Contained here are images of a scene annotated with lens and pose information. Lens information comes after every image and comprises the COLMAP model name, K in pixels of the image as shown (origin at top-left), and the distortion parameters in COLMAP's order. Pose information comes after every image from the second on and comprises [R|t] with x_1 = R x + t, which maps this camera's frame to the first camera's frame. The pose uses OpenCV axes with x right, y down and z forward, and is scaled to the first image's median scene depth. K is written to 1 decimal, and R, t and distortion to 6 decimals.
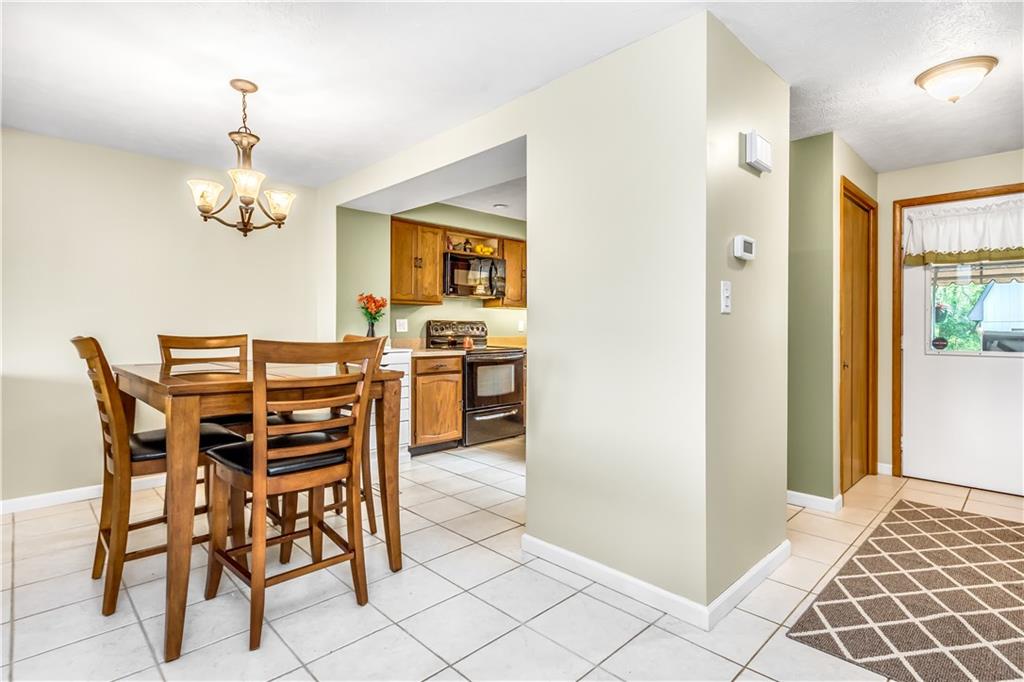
lens RADIAL K [[521.1, 0, 526.8], [0, 521.1, 323.6], [0, 0, 1]] dist [0.000921, -0.000609]
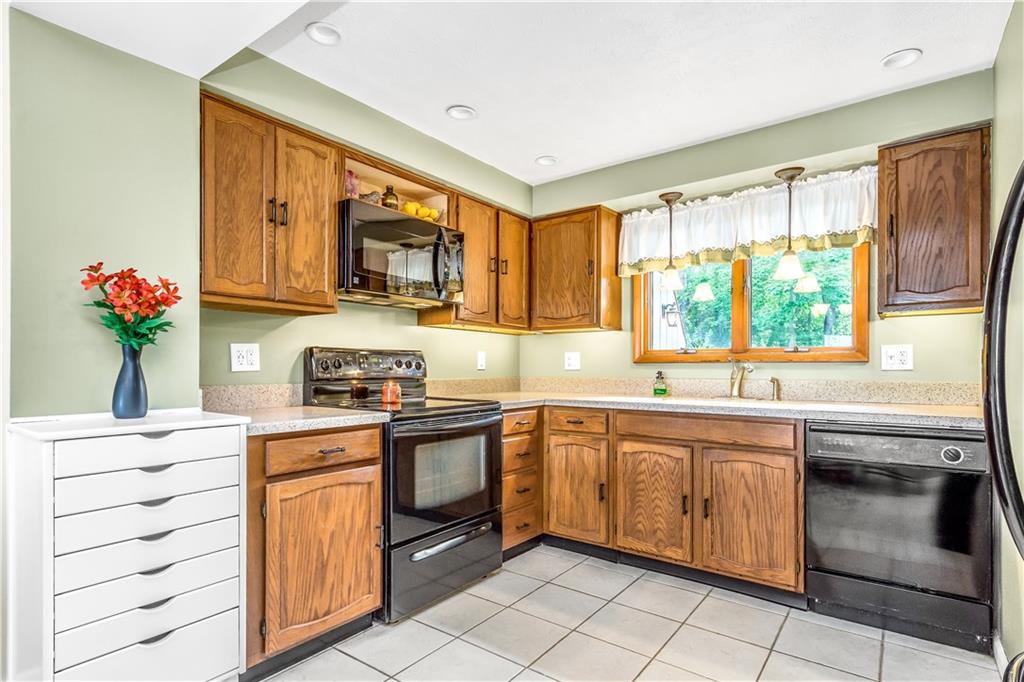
lens RADIAL K [[521.1, 0, 507.3], [0, 521.1, 368.7], [0, 0, 1]] dist [0.000921, -0.000609]
pose [[0.991586, -0.002303, 0.129431, -0.071041], [0.000605, 0.999913, 0.013154, 0.007908], [-0.129450, -0.012965, 0.991501, 0.517349]]
